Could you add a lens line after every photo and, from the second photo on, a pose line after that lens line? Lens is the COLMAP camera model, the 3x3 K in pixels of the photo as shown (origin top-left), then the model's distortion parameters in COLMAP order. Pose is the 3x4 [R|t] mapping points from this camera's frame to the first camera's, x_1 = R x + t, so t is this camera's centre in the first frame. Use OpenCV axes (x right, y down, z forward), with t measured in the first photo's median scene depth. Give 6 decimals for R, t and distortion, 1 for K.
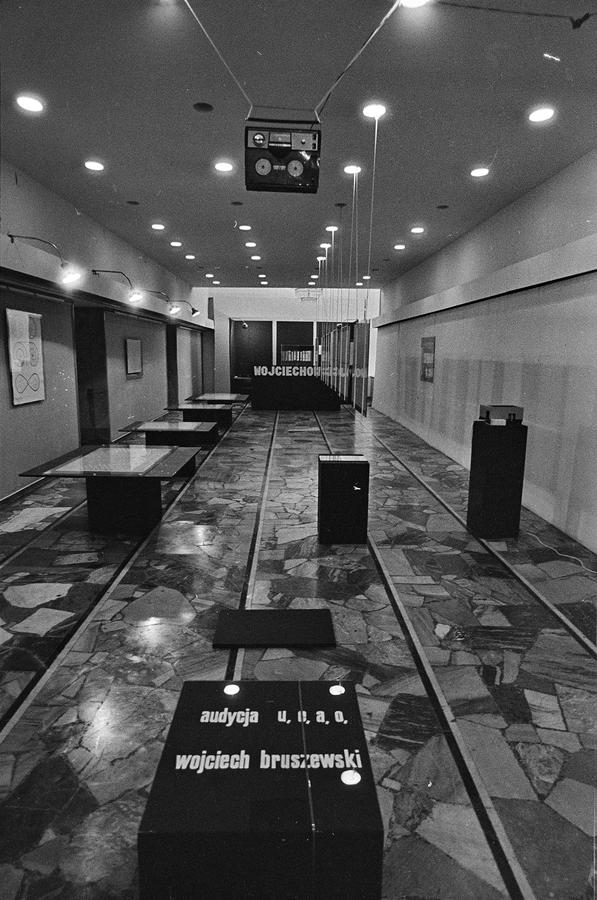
lens RADIAL K [[521.9, 0, 298.5], [0, 521.9, 450.0], [0, 0, 1]] dist [-0.075796, 0.056048]
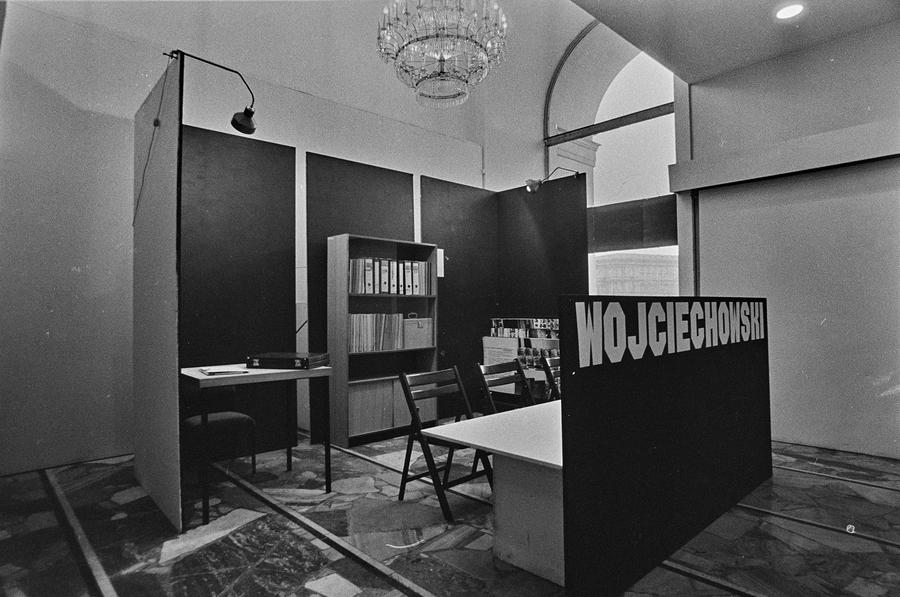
lens RADIAL K [[521.9, 0, 450.0], [0, 521.9, 298.5], [0, 0, 1]] dist [-0.075796, 0.056048]
pose [[0.742855, -0.008424, 0.669399, -0.947606], [0.142174, 0.979096, -0.145455, -0.690520], [-0.654181, 0.203223, 0.728524, 4.337636]]
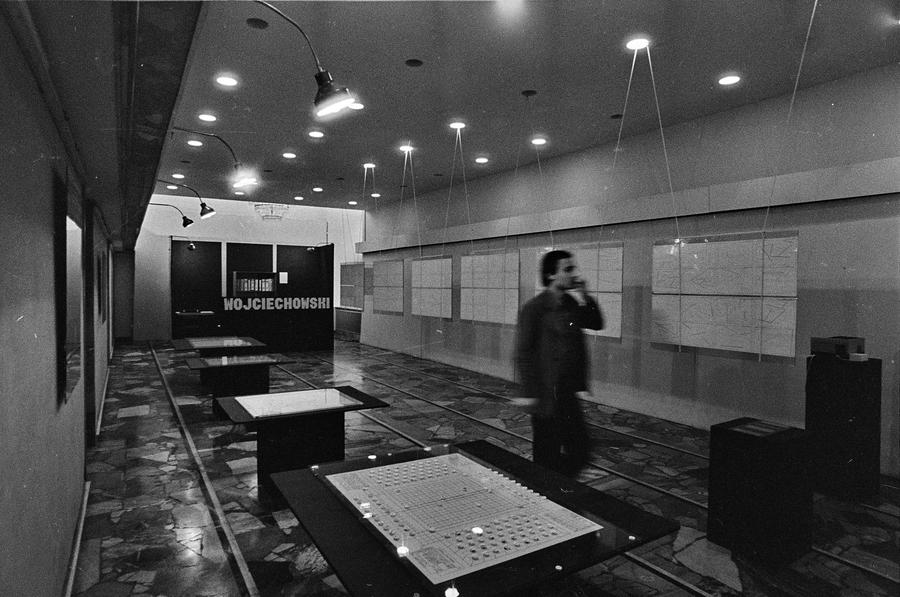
lens RADIAL K [[521.9, 0, 450.0], [0, 521.9, 298.5], [0, 0, 1]] dist [-0.075796, 0.056048]
pose [[0.856159, -0.021502, 0.516265, -0.900164], [0.099118, 0.987413, -0.123250, -0.164784], [-0.507117, 0.156693, 0.847514, 0.903484]]
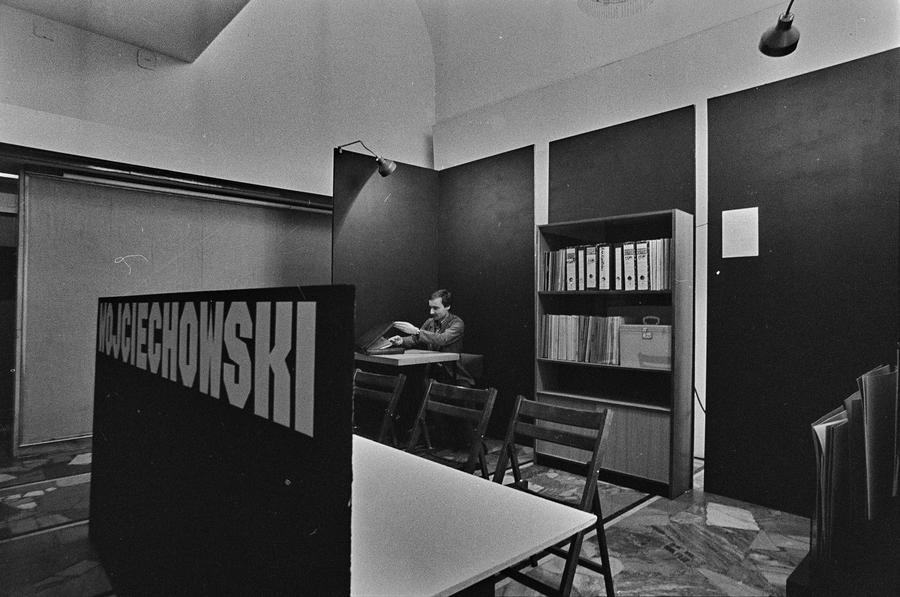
lens RADIAL K [[521.9, 0, 450.0], [0, 521.9, 298.5], [0, 0, 1]] dist [-0.075796, 0.056048]
pose [[0.667498, -0.020860, -0.744319, 0.643105], [-0.134485, 0.979791, -0.148063, -0.716654], [0.732366, 0.198932, 0.651204, 4.575739]]
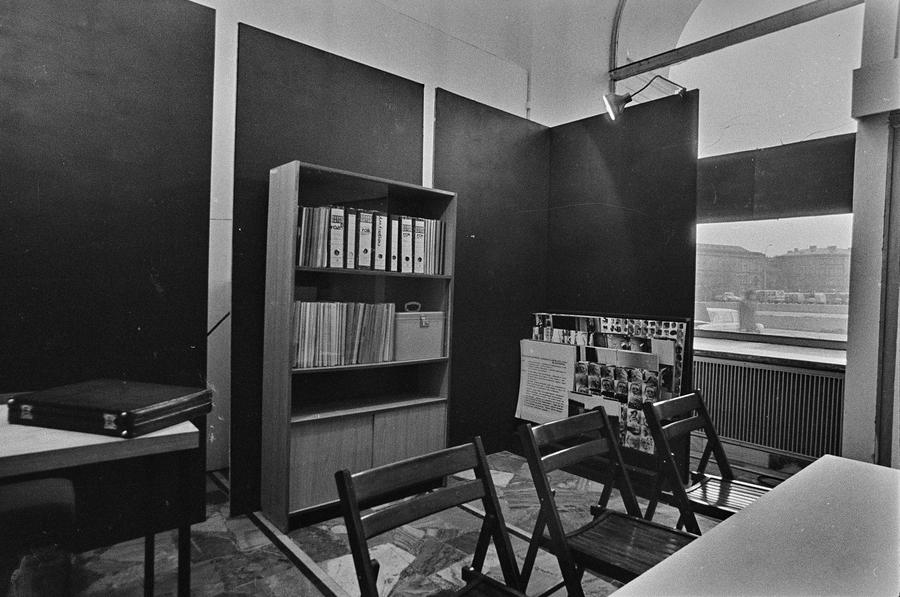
lens RADIAL K [[521.9, 0, 450.0], [0, 521.9, 298.5], [0, 0, 1]] dist [-0.075796, 0.056048]
pose [[0.774232, -0.003132, 0.632895, -0.513564], [0.097230, 0.988706, -0.114051, -0.787948], [-0.625389, 0.149838, 0.765792, 4.805569]]
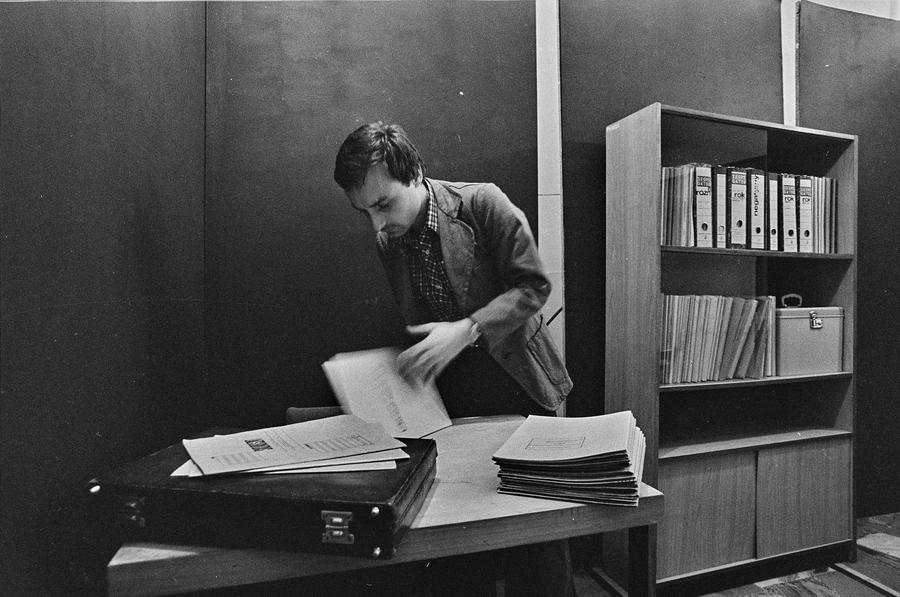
lens RADIAL K [[521.9, 0, 450.0], [0, 521.9, 298.5], [0, 0, 1]] dist [-0.075796, 0.056048]
pose [[0.961405, -0.017970, 0.274549, -0.585867], [0.065491, 0.984130, -0.164919, -0.812260], [-0.267228, 0.176535, 0.947325, 5.089550]]
